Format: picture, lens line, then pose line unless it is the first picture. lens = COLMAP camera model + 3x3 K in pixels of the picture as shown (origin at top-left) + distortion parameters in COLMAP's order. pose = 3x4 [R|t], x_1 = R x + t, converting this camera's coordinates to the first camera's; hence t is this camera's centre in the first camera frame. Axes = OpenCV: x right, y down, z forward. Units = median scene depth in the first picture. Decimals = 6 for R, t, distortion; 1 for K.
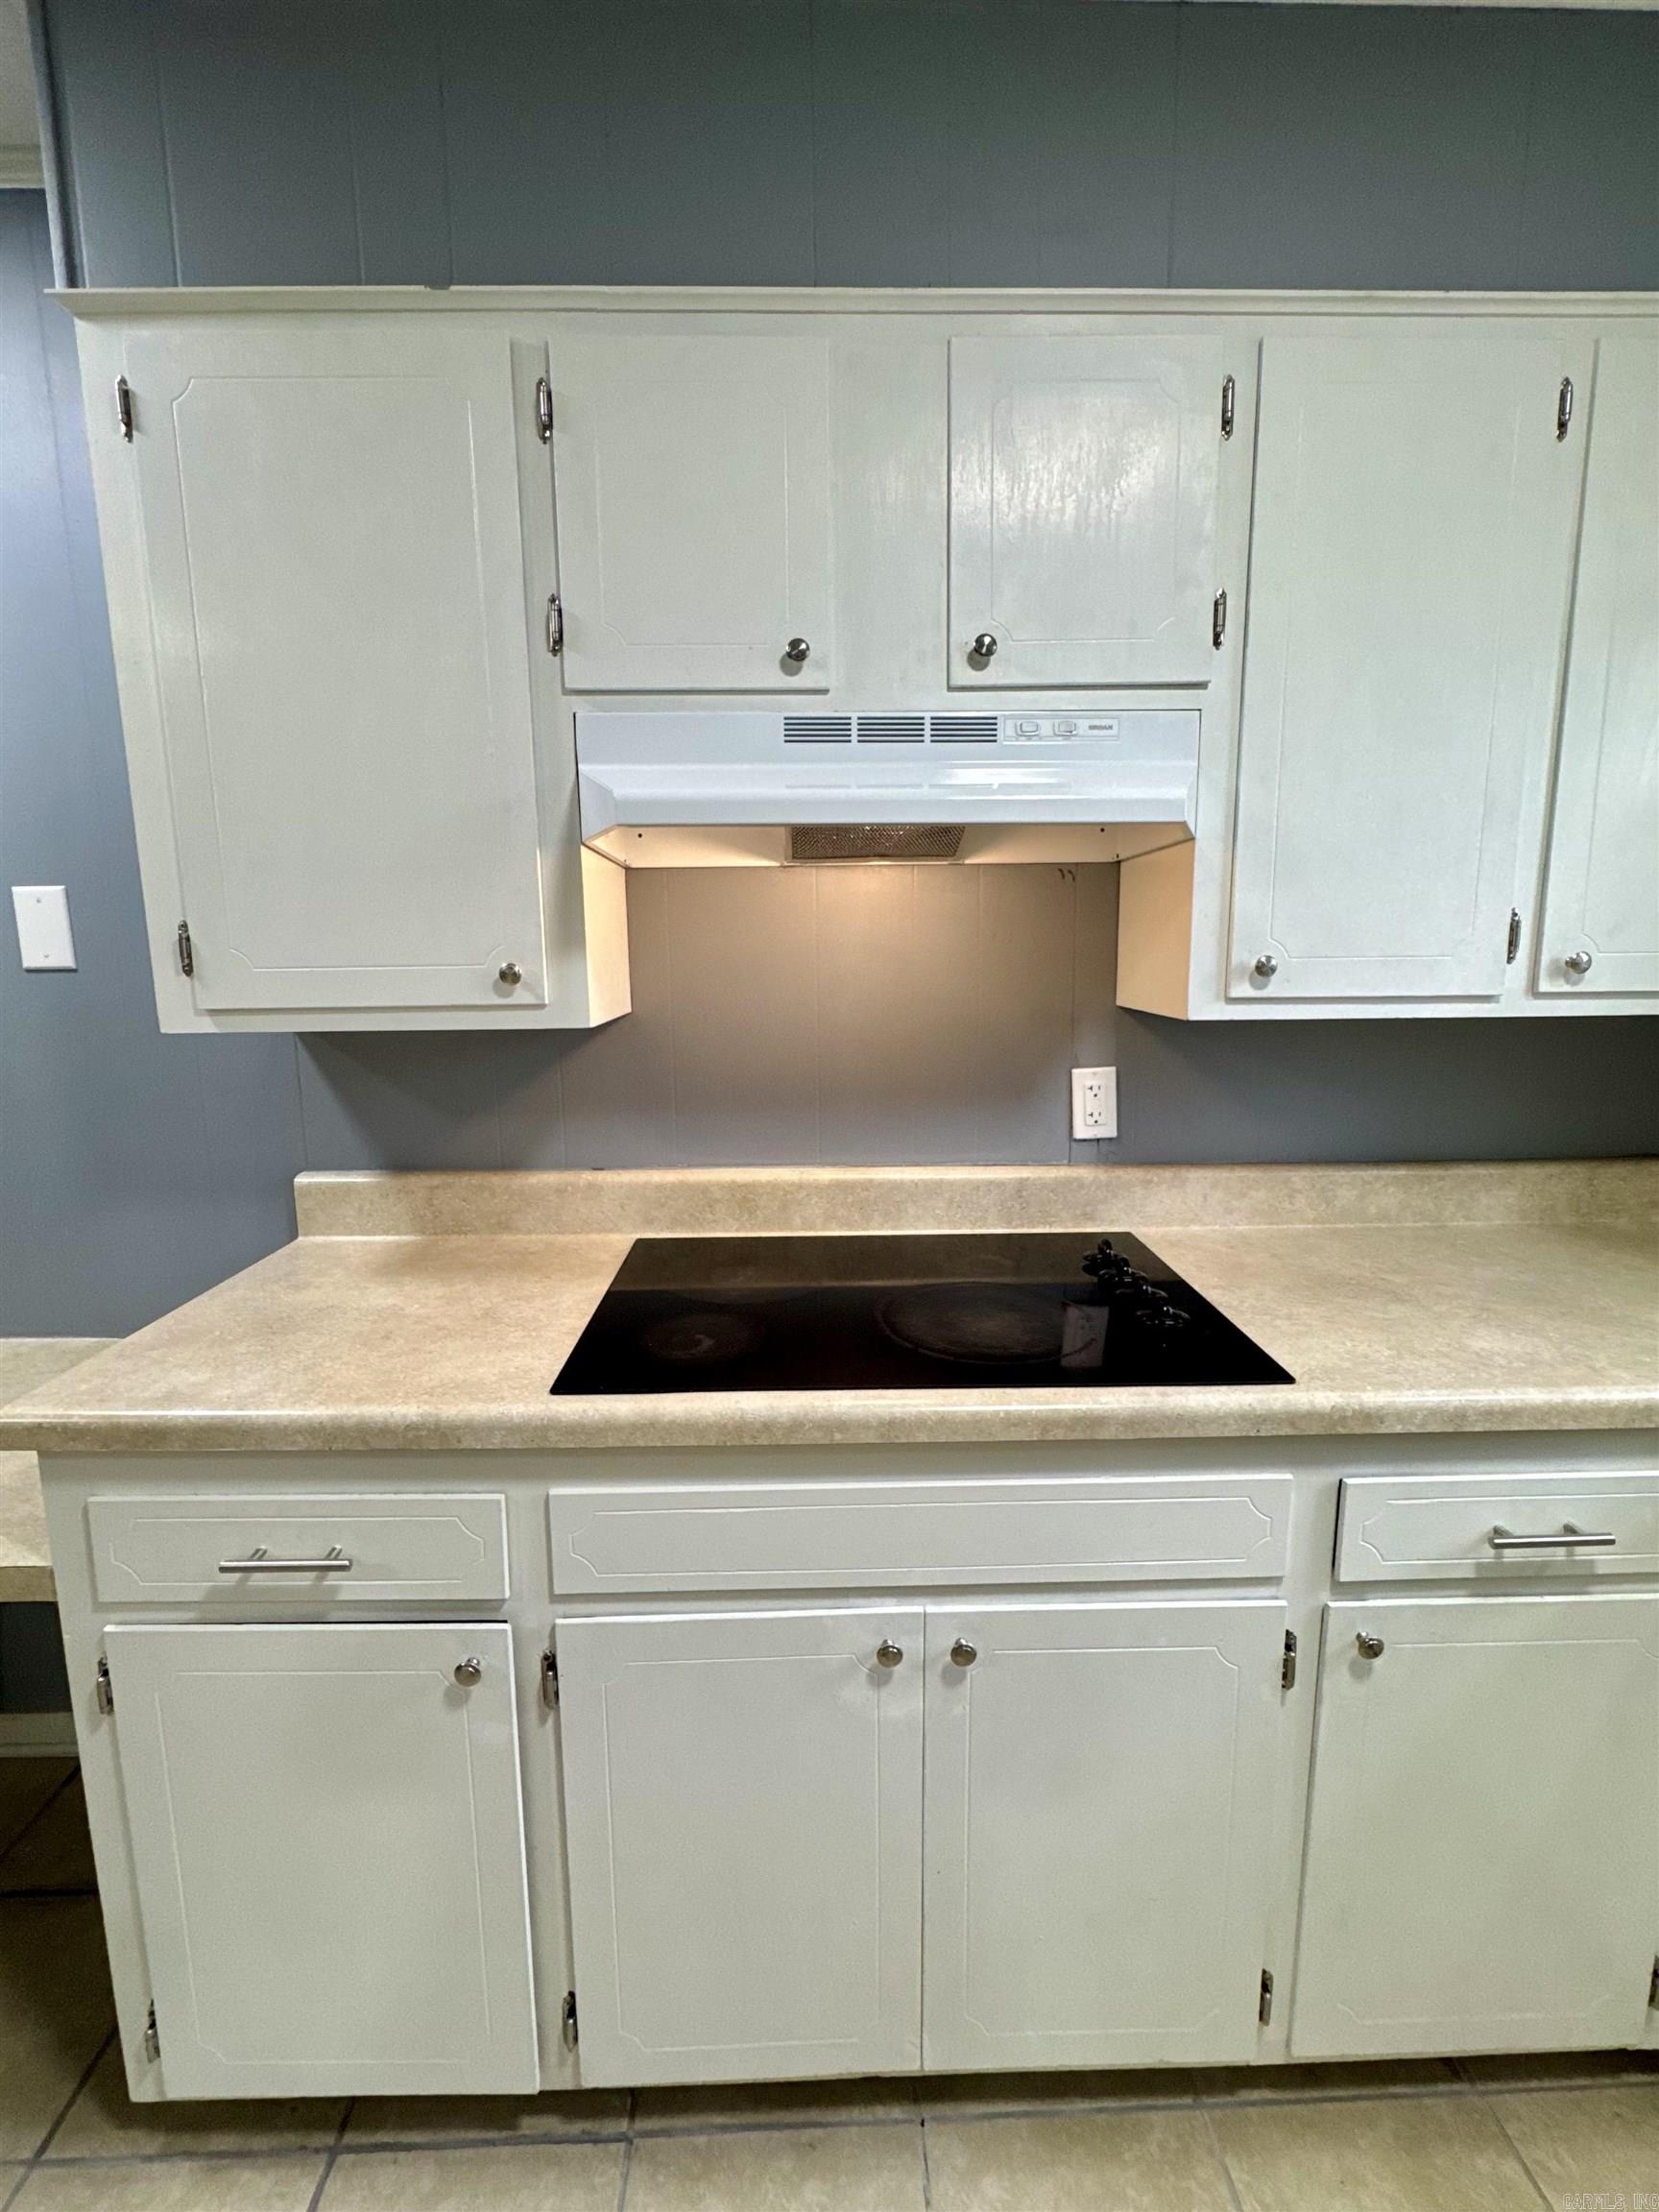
lens RADIAL K [[993.6, 0, 829.4], [0, 993.6, 1104.0], [0, 0, 1]] dist [-0.003699, 0.000263]
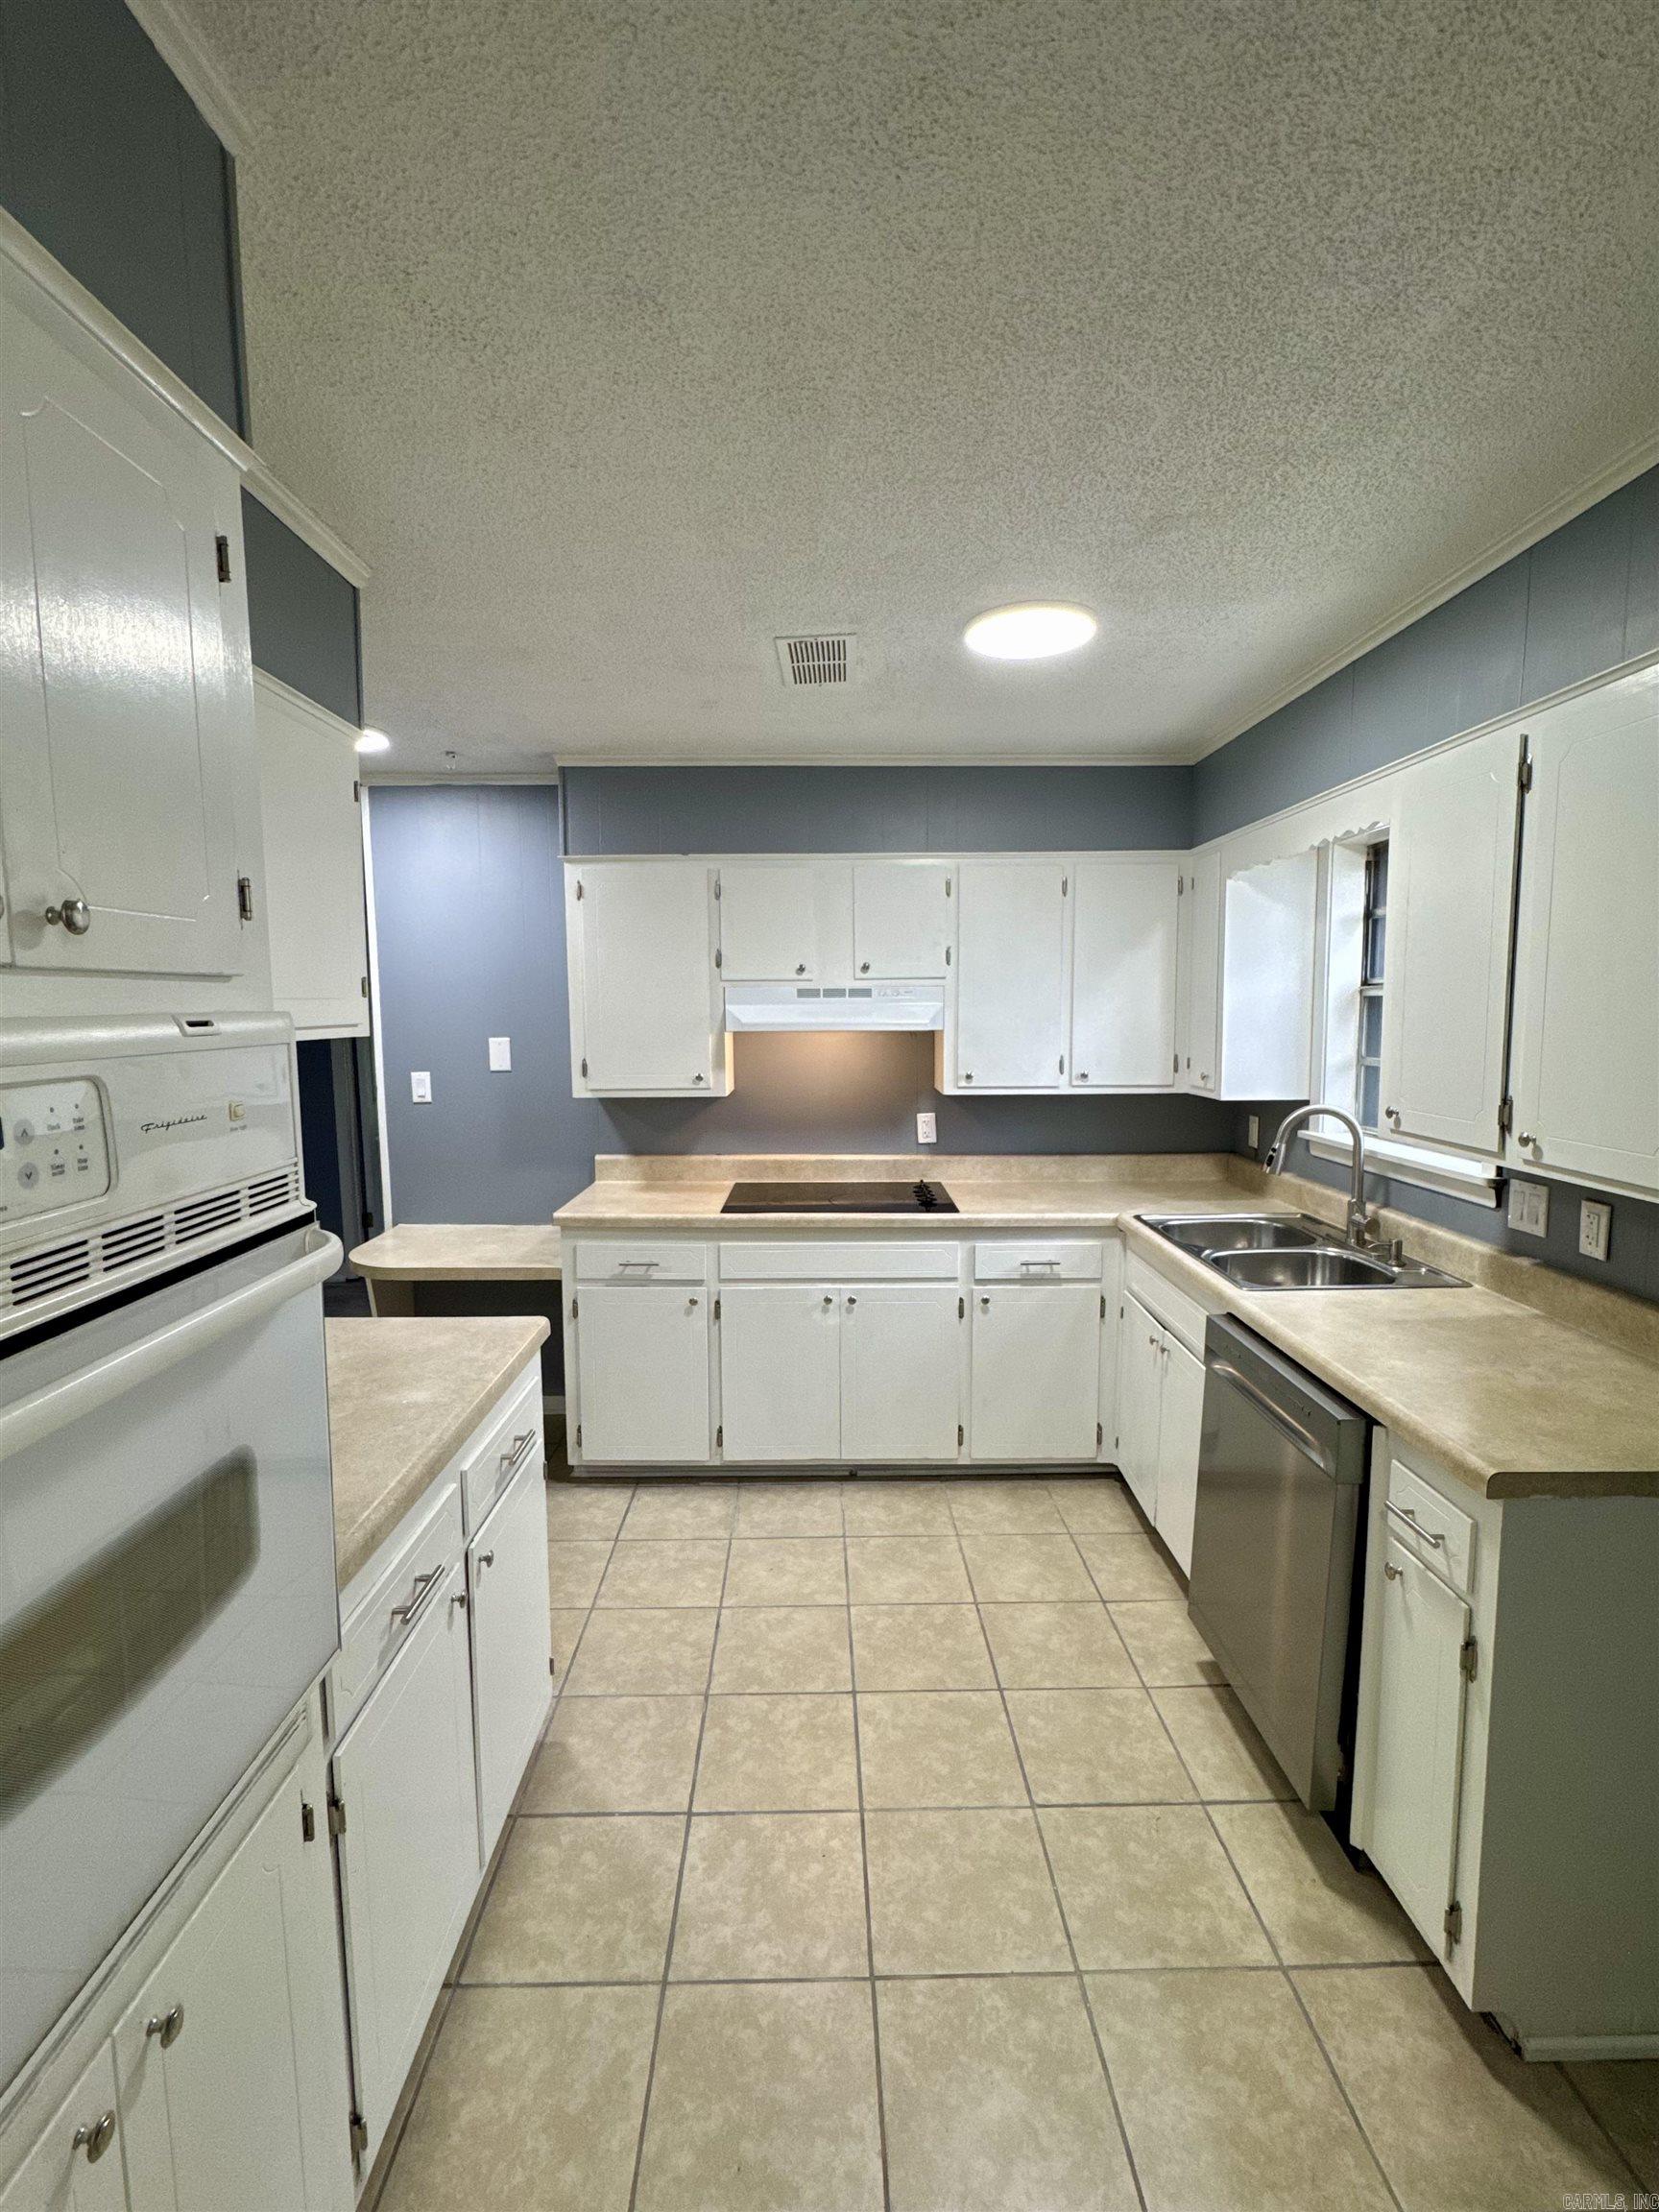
lens RADIAL K [[993.6, 0, 831.5], [0, 993.6, 1103.7], [0, 0, 1]] dist [-0.003699, 0.000263]
pose [[0.999810, 0.005104, -0.018828, 0.108638], [-0.006220, 0.998199, -0.059658, 0.111327], [0.018490, 0.059764, 0.998041, -1.827920]]
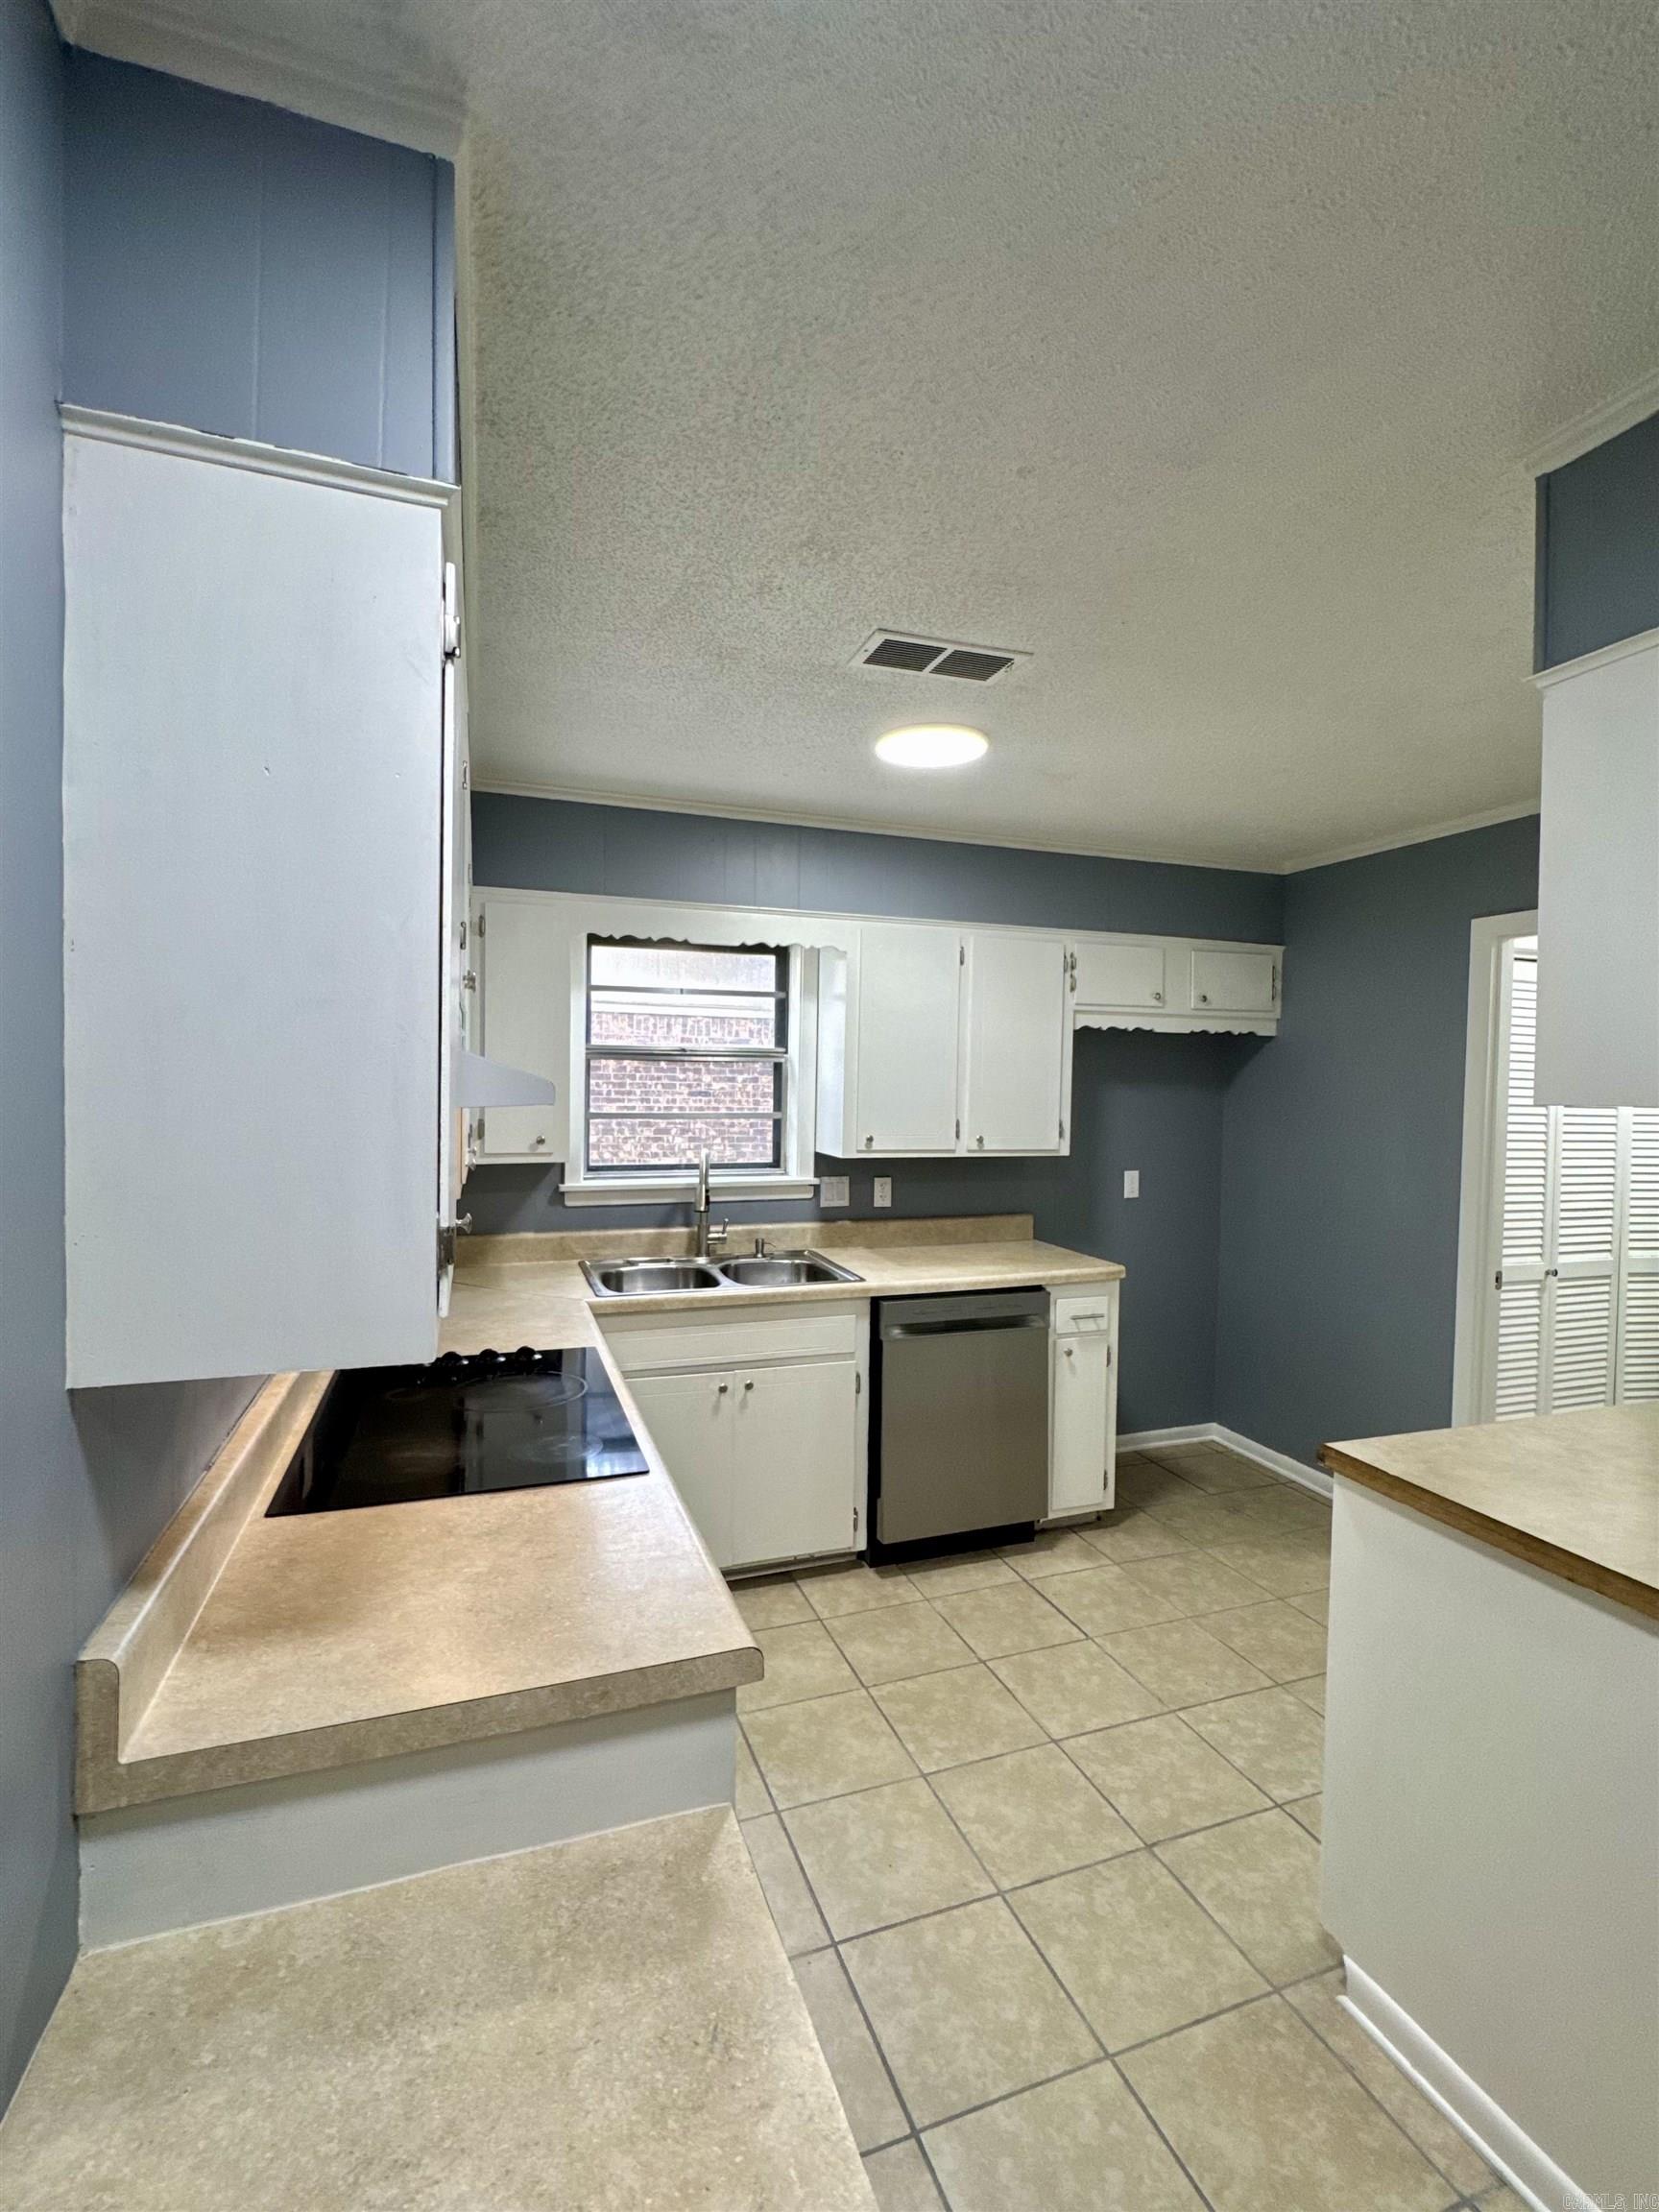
lens RADIAL K [[993.6, 0, 830.1], [0, 993.6, 1105.6], [0, 0, 1]] dist [-0.003699, 0.000263]
pose [[-0.310057, -0.022924, 0.950442, -1.543800], [0.136025, 0.988354, 0.068213, -0.287601], [-0.940937, 0.150433, -0.303328, 0.943652]]
